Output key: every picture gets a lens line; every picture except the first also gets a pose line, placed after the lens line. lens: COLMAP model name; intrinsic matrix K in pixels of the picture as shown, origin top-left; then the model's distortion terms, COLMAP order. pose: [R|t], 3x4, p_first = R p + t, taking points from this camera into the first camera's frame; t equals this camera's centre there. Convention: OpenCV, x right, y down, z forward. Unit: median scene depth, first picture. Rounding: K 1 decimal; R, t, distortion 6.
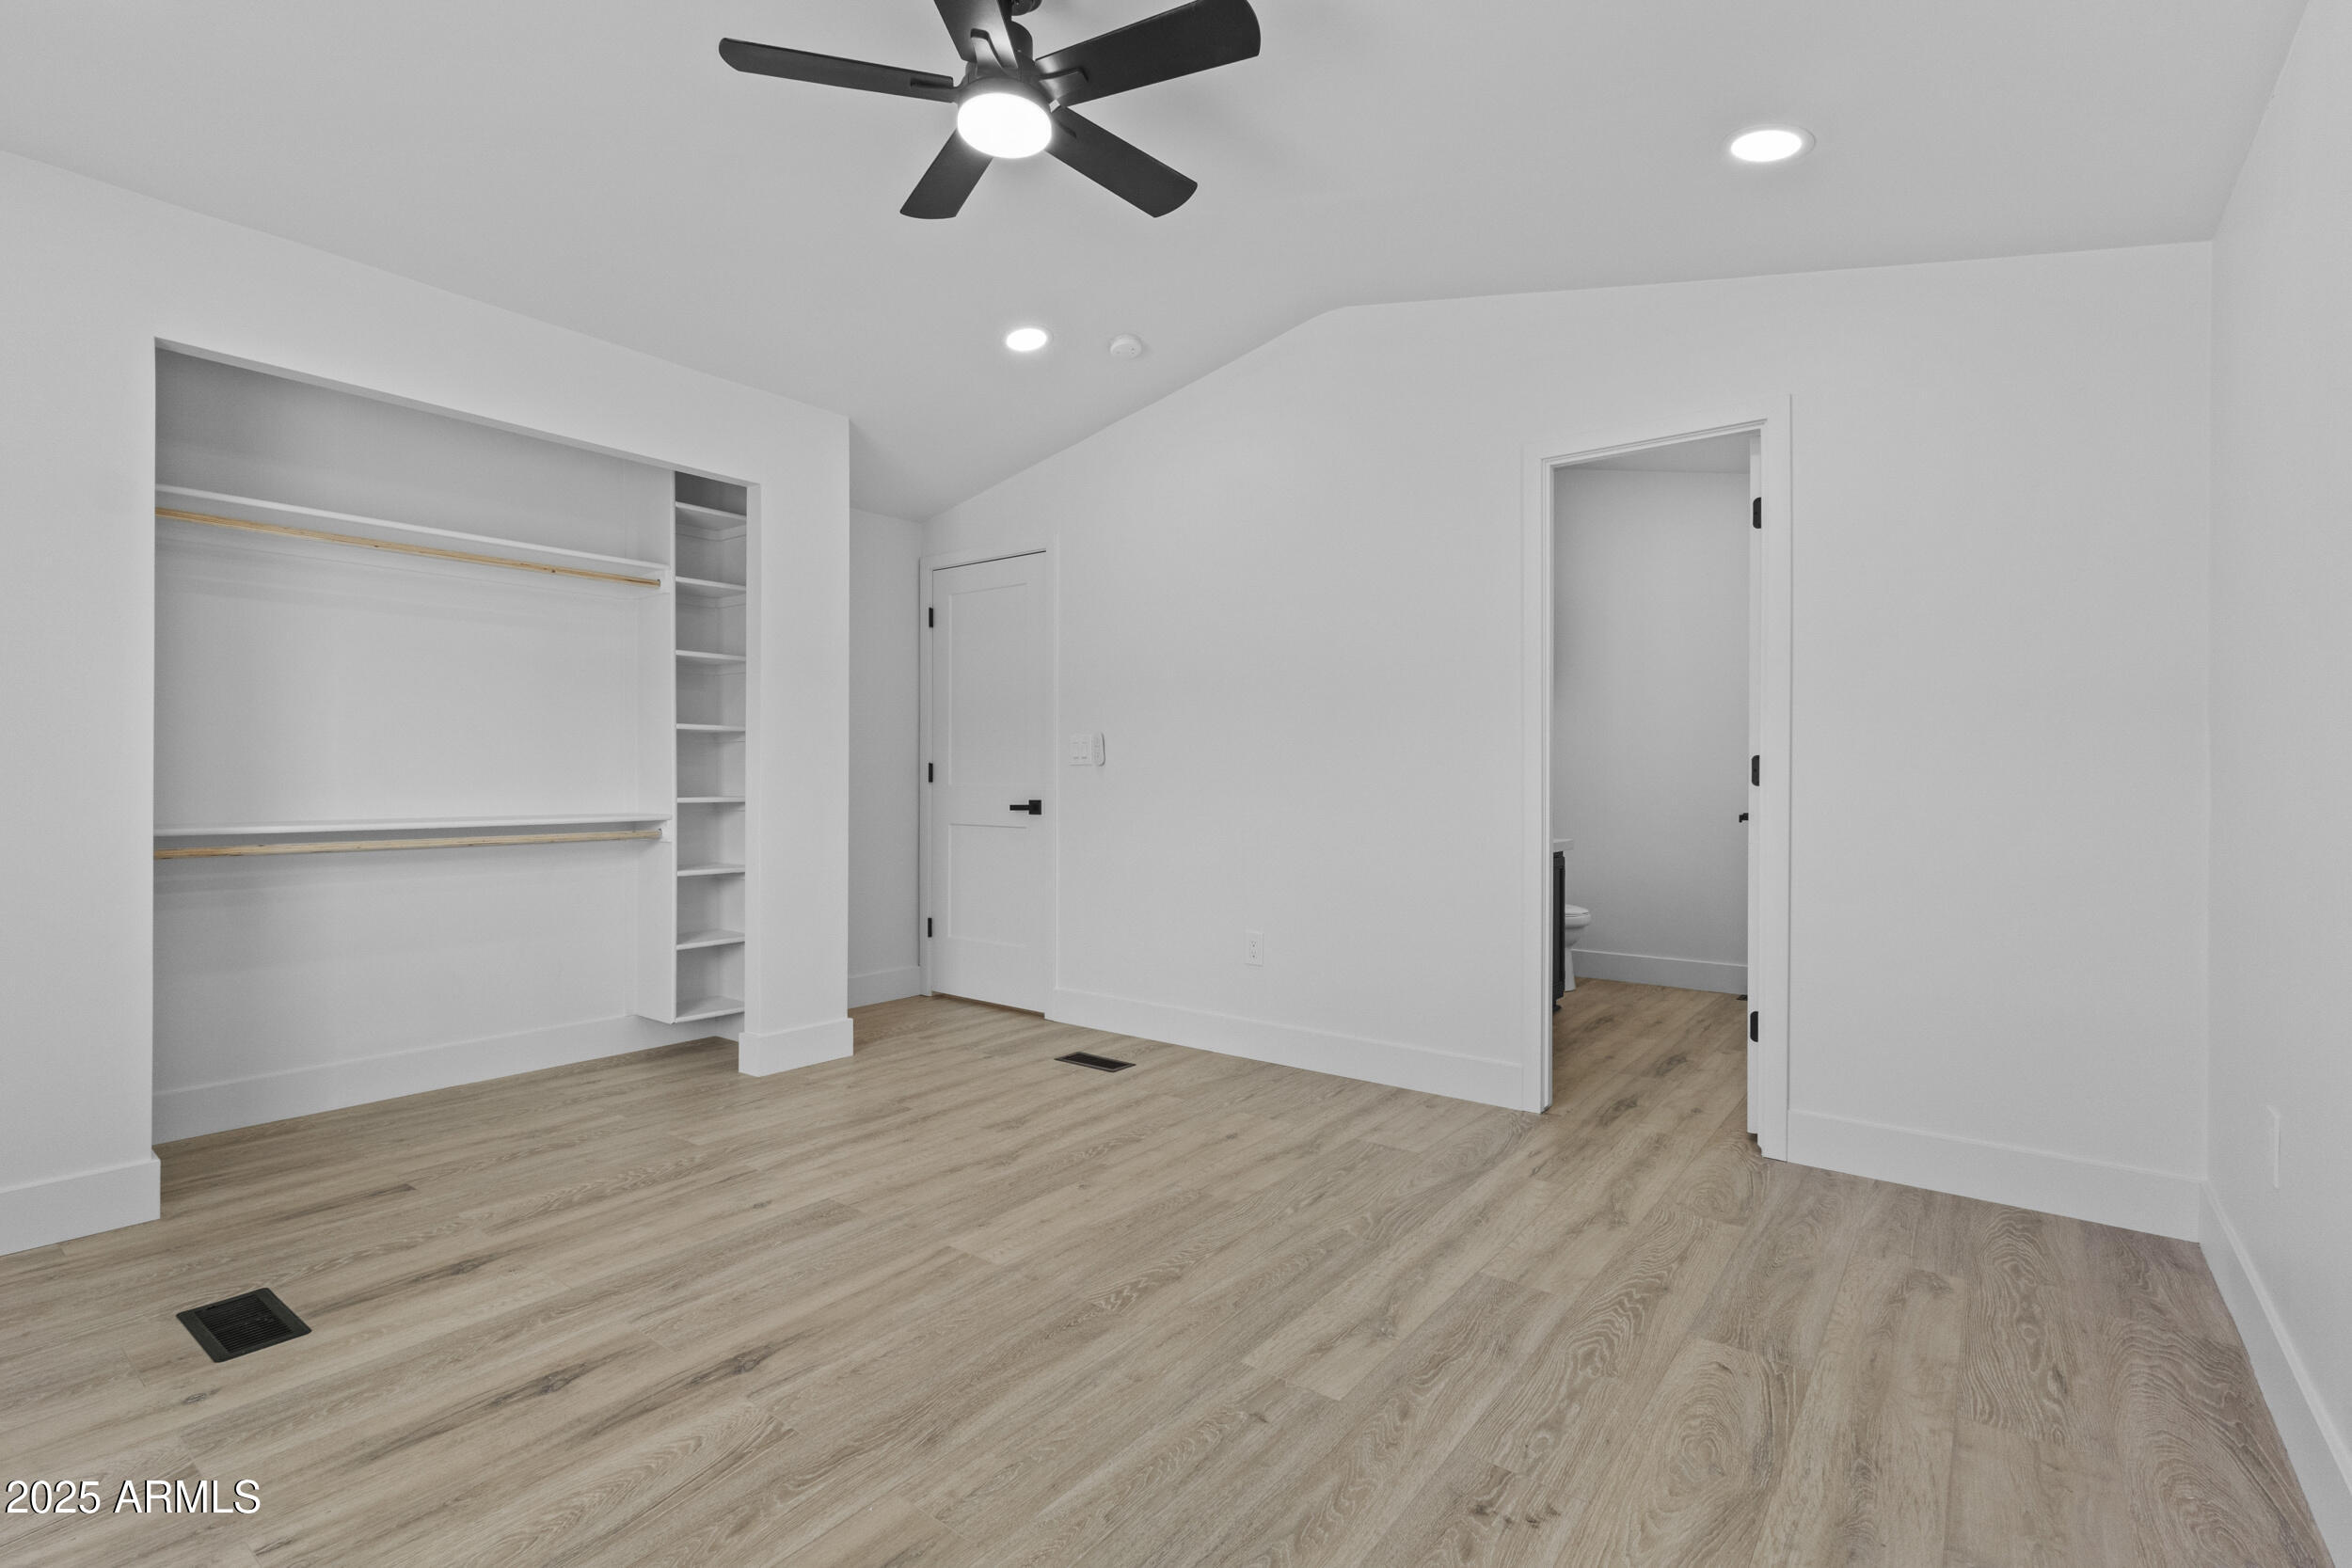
lens RADIAL K [[1089.6, 0, 1176.0], [0, 1089.6, 784.0], [0, 0, 1]] dist [0.001374, 0.000041]
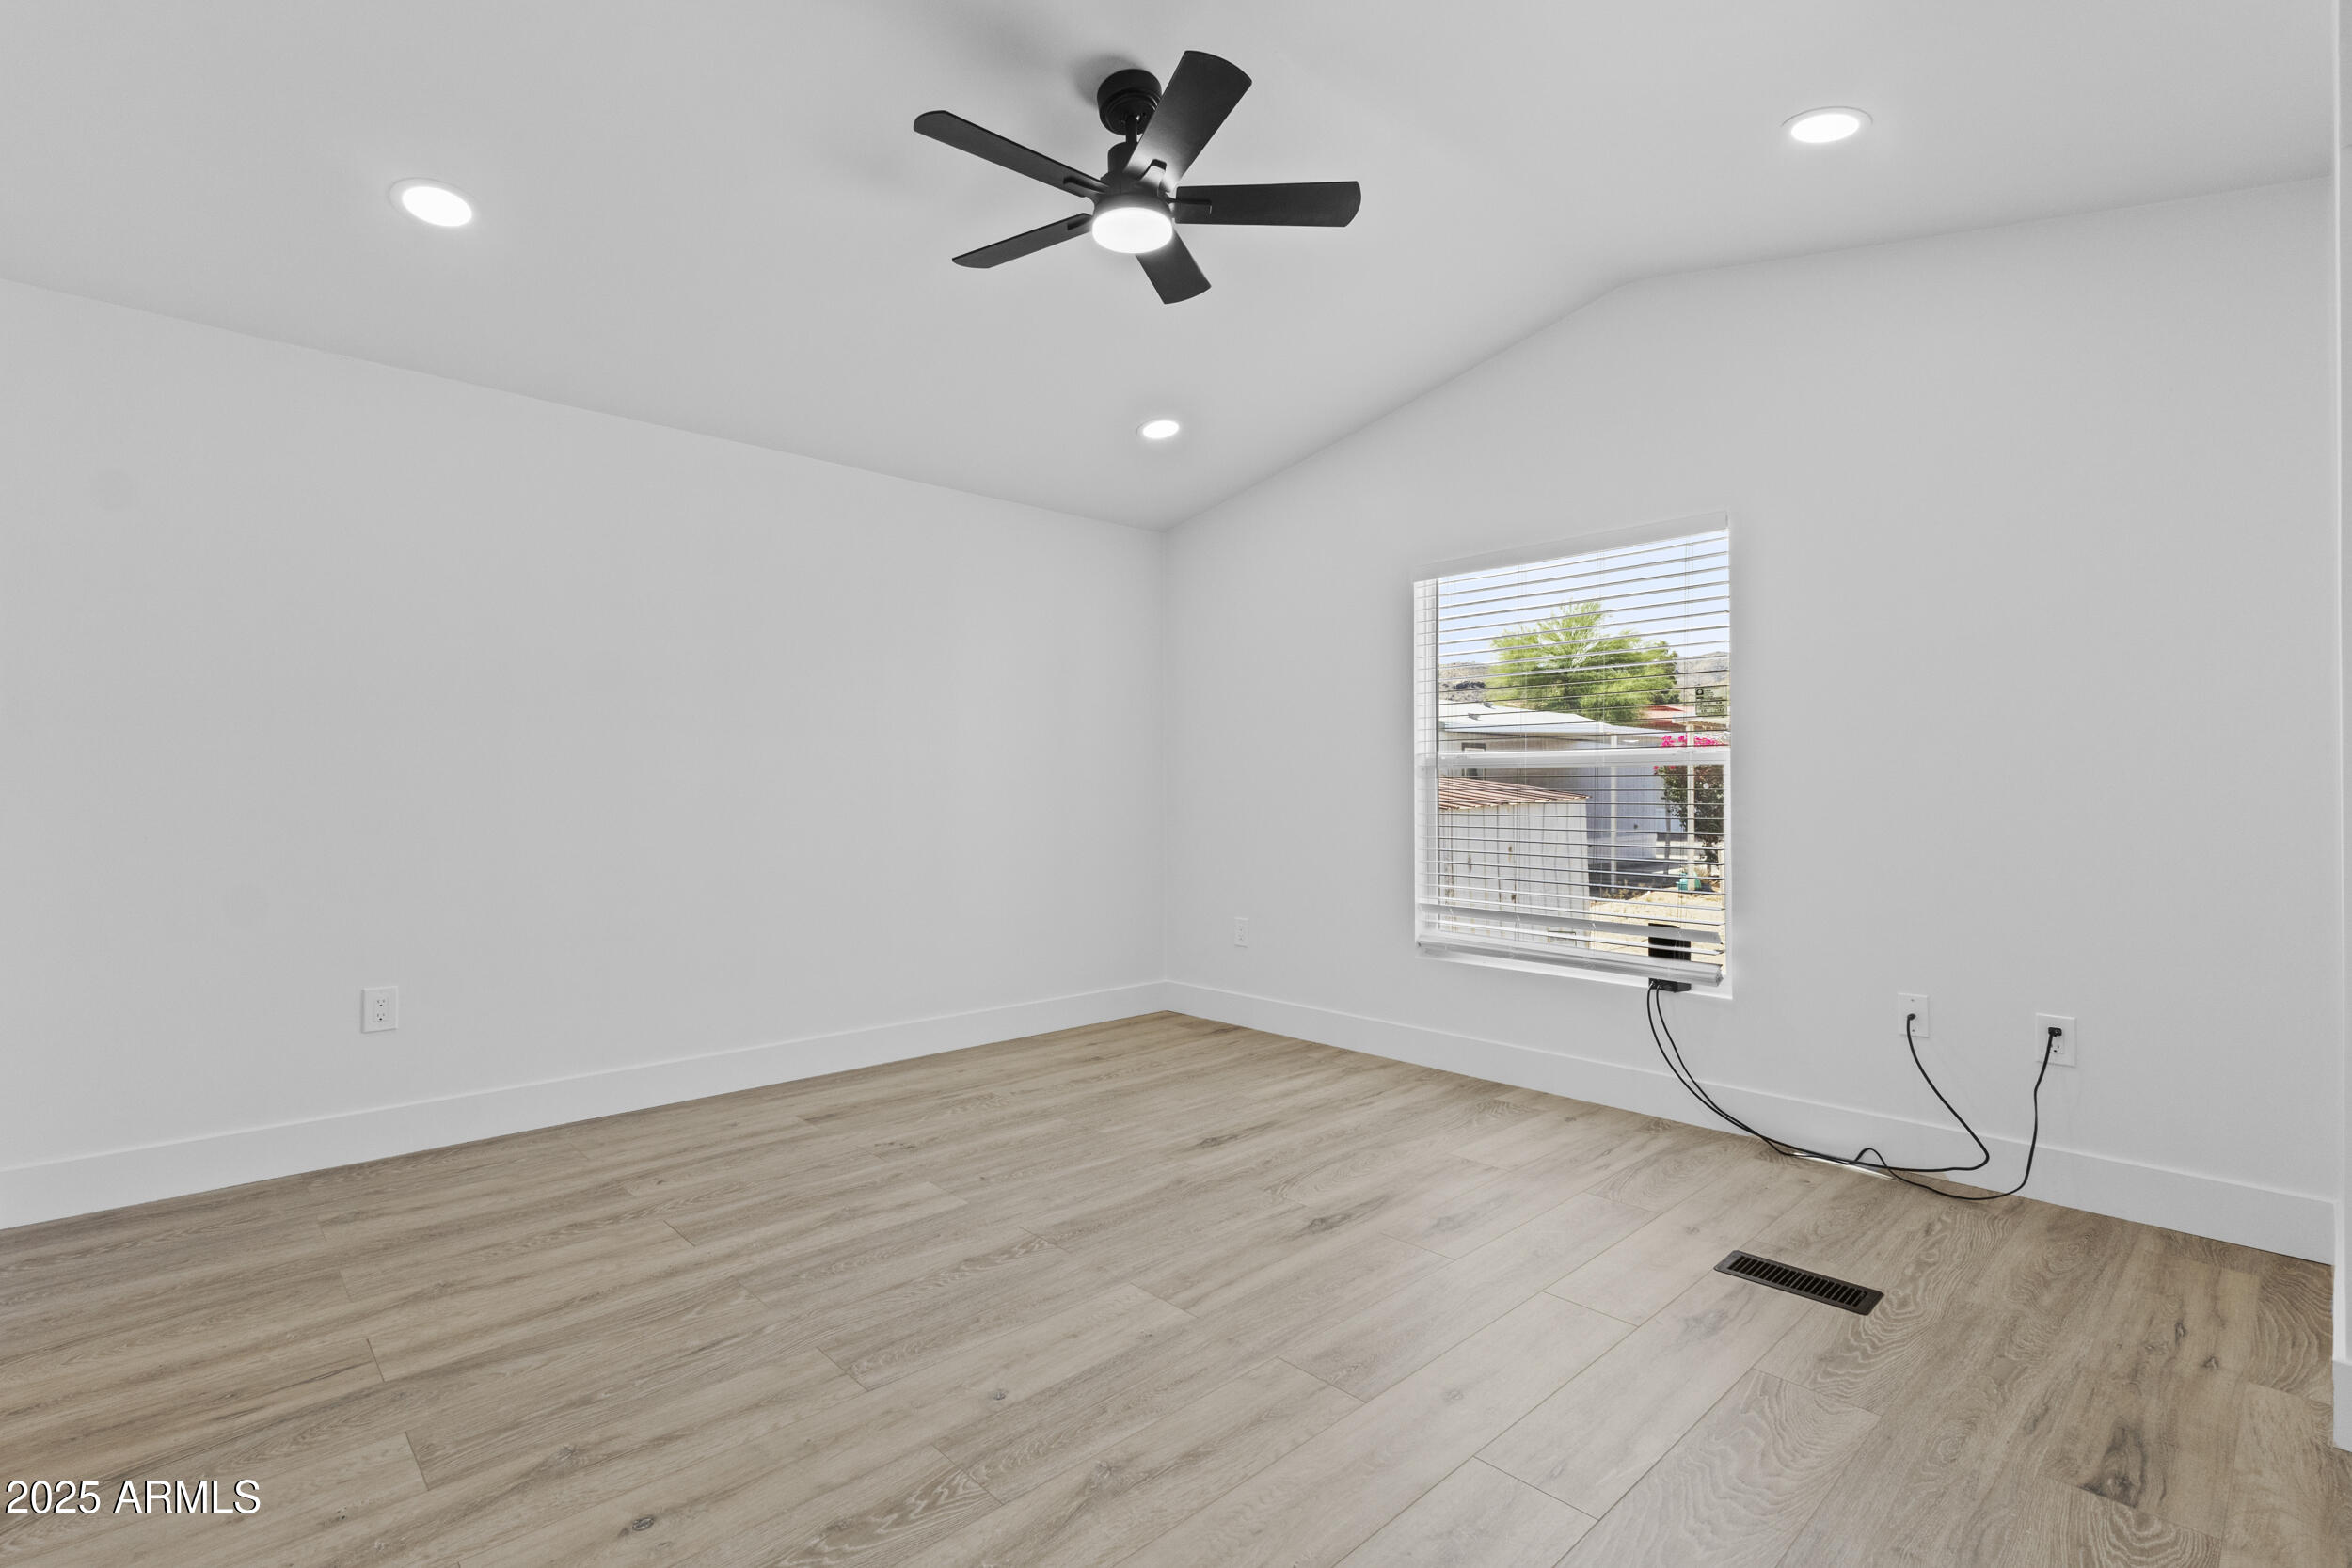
lens RADIAL K [[1089.6, 0, 1176.0], [0, 1089.6, 784.0], [0, 0, 1]] dist [0.001374, 0.000041]
pose [[-0.987653, -0.006648, 0.156514, -0.354018], [-0.006473, 0.999978, 0.001627, -0.013776], [-0.156522, 0.000594, -0.987674, 1.971598]]
